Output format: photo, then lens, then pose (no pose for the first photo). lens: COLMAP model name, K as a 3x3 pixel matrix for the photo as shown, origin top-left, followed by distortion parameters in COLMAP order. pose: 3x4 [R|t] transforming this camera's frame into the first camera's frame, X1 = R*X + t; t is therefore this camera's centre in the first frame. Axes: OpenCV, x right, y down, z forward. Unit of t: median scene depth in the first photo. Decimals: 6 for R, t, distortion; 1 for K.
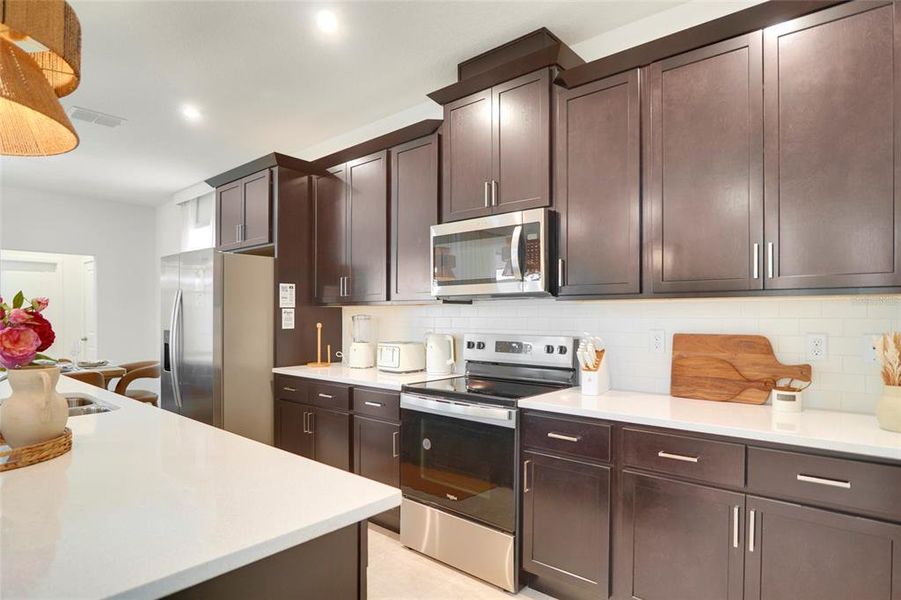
lens RADIAL K [[501.2, 0, 449.3], [0, 501.2, 304.8], [0, 0, 1]] dist [-0.020733, 0.001444]
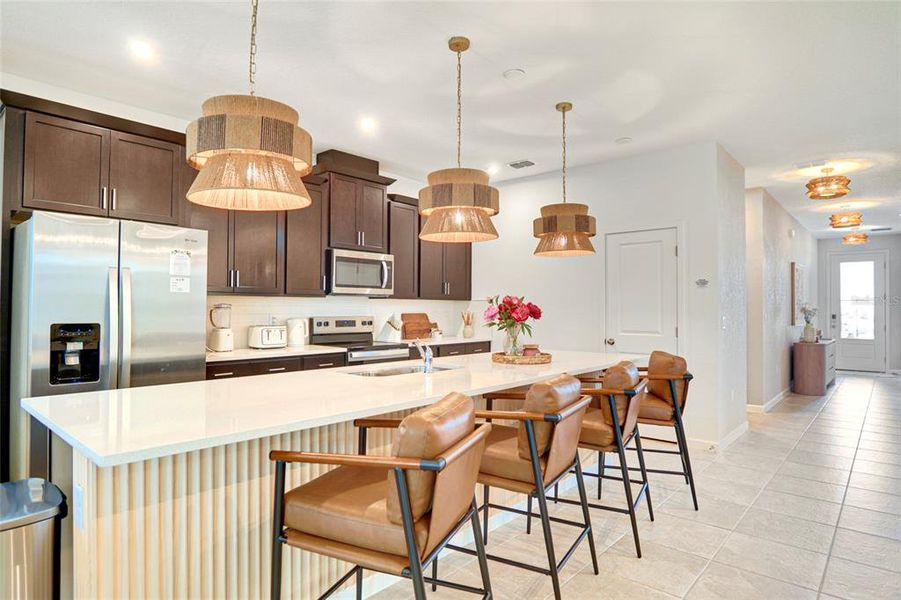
lens RADIAL K [[501.2, 0, 449.3], [0, 501.2, 304.8], [0, 0, 1]] dist [-0.020733, 0.001444]
pose [[0.018910, 0.002352, 0.999818, -1.668020], [-0.031737, 0.999495, -0.001751, 0.011540], [-0.999317, -0.031699, 0.018975, 0.629224]]
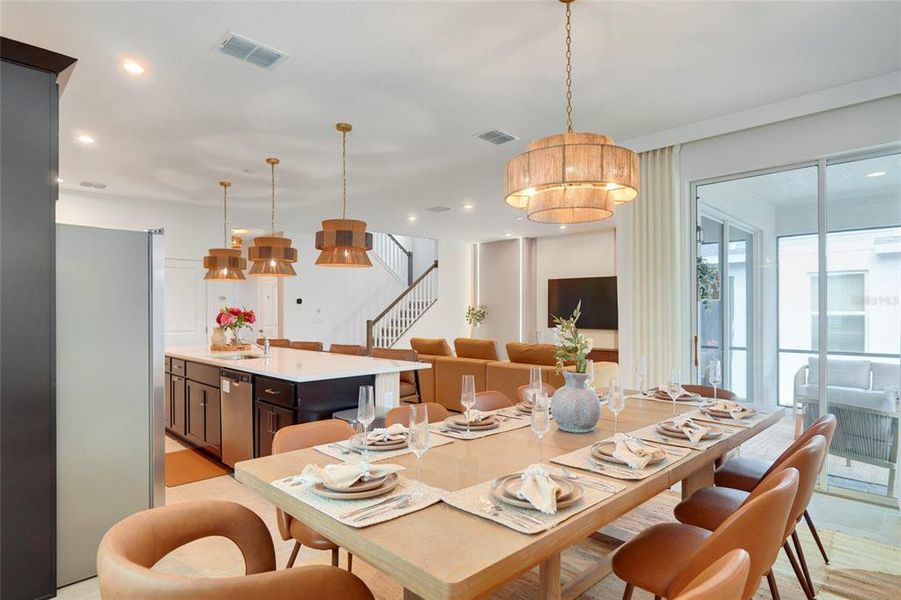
lens RADIAL K [[501.2, 0, 449.3], [0, 501.2, 304.8], [0, 0, 1]] dist [-0.020733, 0.001444]
pose [[-0.997409, 0.002737, 0.071894, -1.392728], [0.000074, 0.999314, -0.037023, 0.041899], [-0.071946, -0.036922, -0.996725, 2.304749]]
